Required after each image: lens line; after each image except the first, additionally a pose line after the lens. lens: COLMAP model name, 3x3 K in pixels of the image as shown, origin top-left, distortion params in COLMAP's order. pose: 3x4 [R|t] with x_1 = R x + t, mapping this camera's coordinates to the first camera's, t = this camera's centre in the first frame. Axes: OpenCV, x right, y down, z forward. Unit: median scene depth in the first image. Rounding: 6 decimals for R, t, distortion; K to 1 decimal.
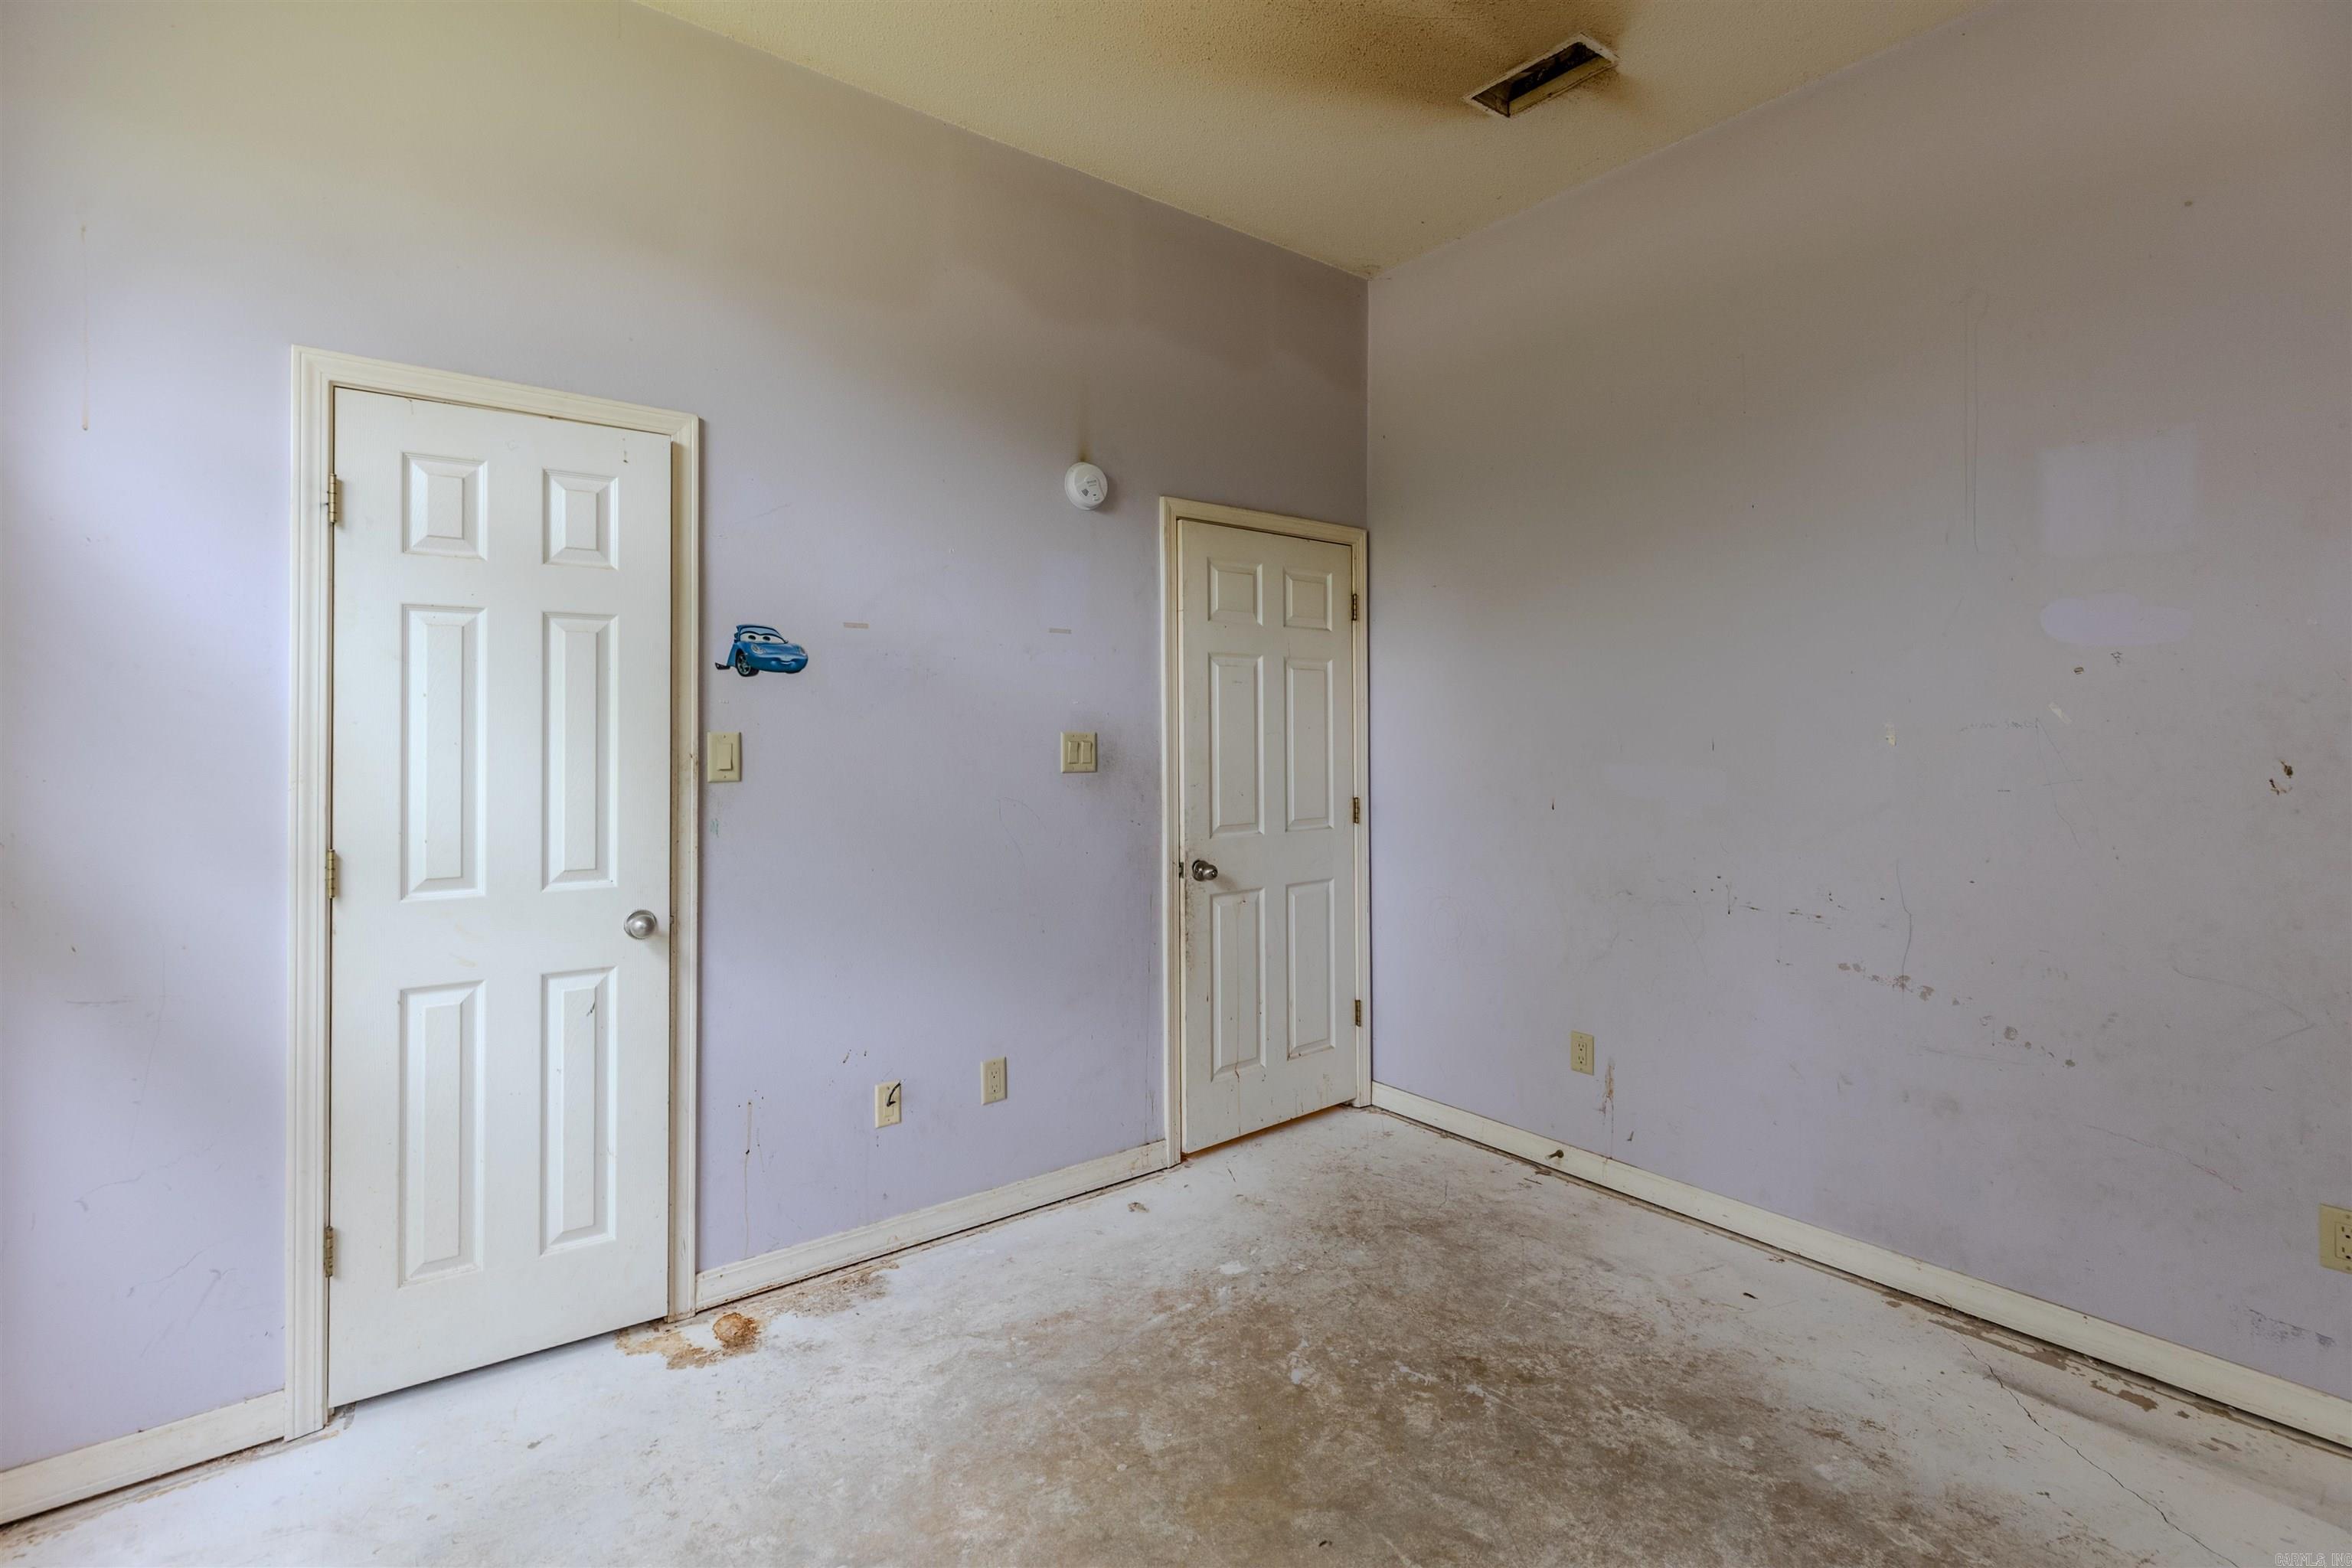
lens RADIAL K [[1098.5, 0, 1177.0], [0, 1098.5, 725.4], [0, 0, 1]] dist [0.001401, -0.000134]
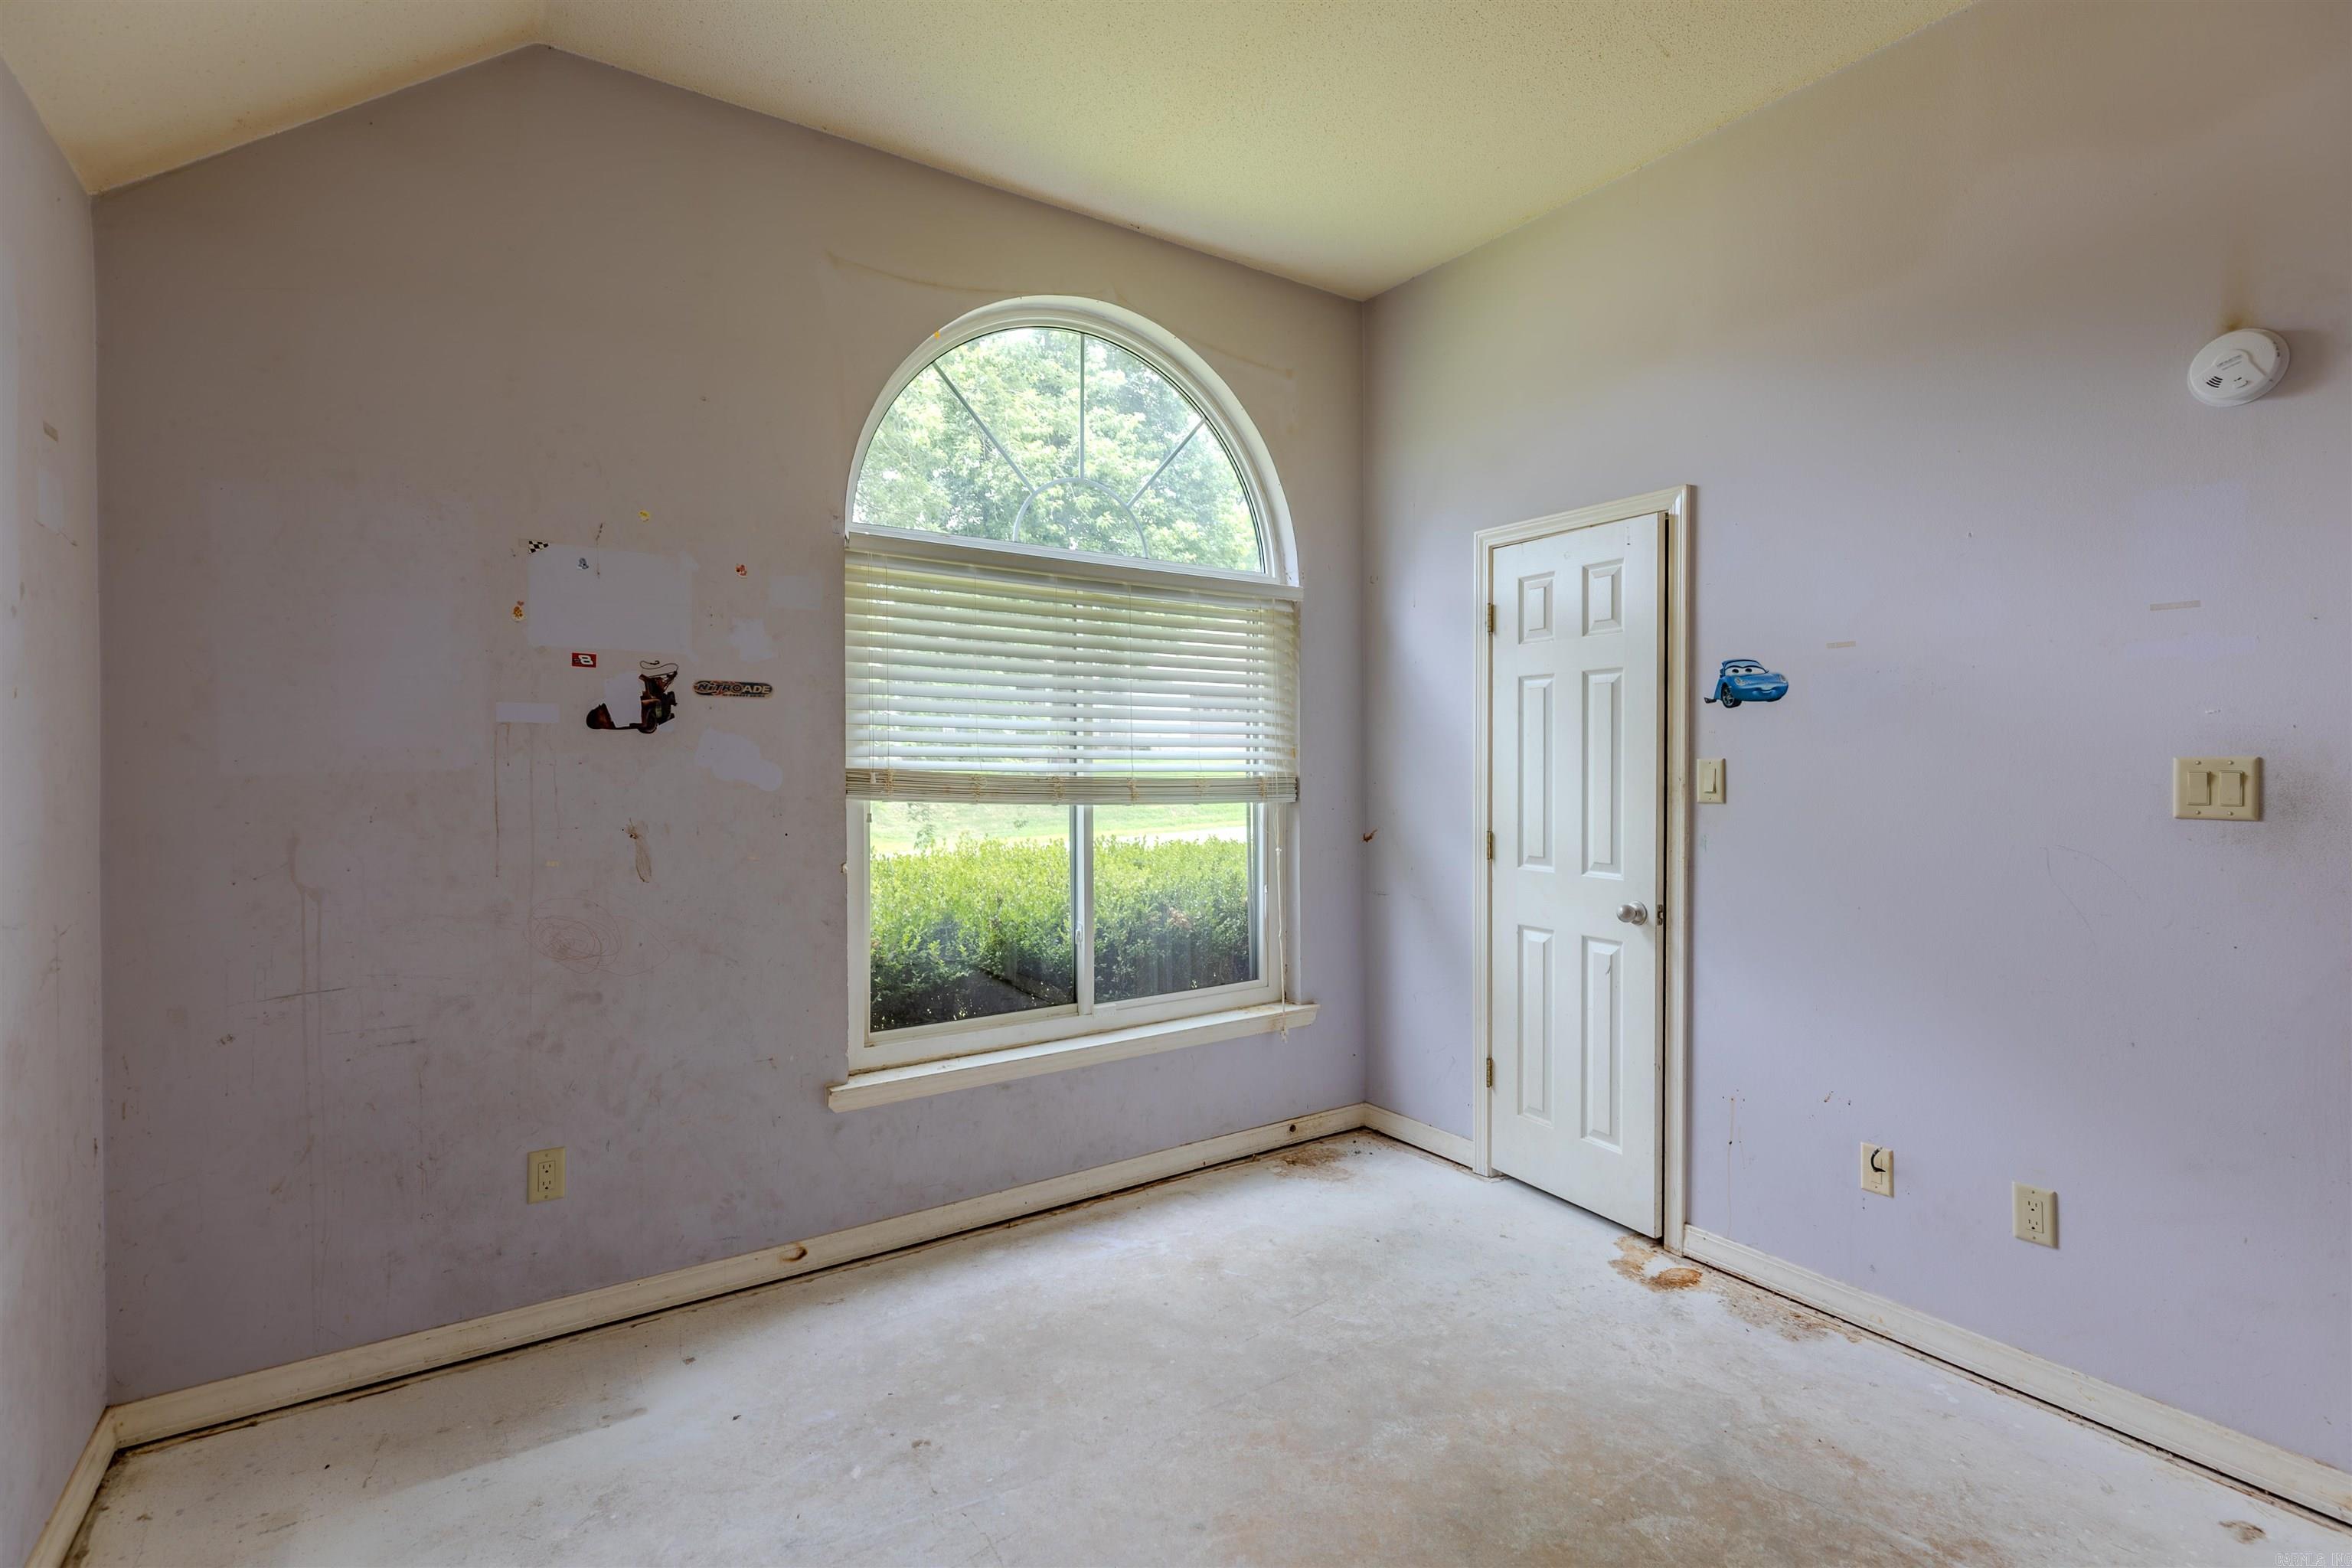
lens RADIAL K [[1072.2, 0, 1177.3], [0, 1072.2, 774.7], [0, 0, 1]] dist [0.012446, -0.000065]
pose [[-0.071566, 0.012372, -0.997359, 0.726198], [0.007122, 0.999904, 0.011893, 0.005474], [0.997410, -0.006252, -0.071647, 0.539841]]
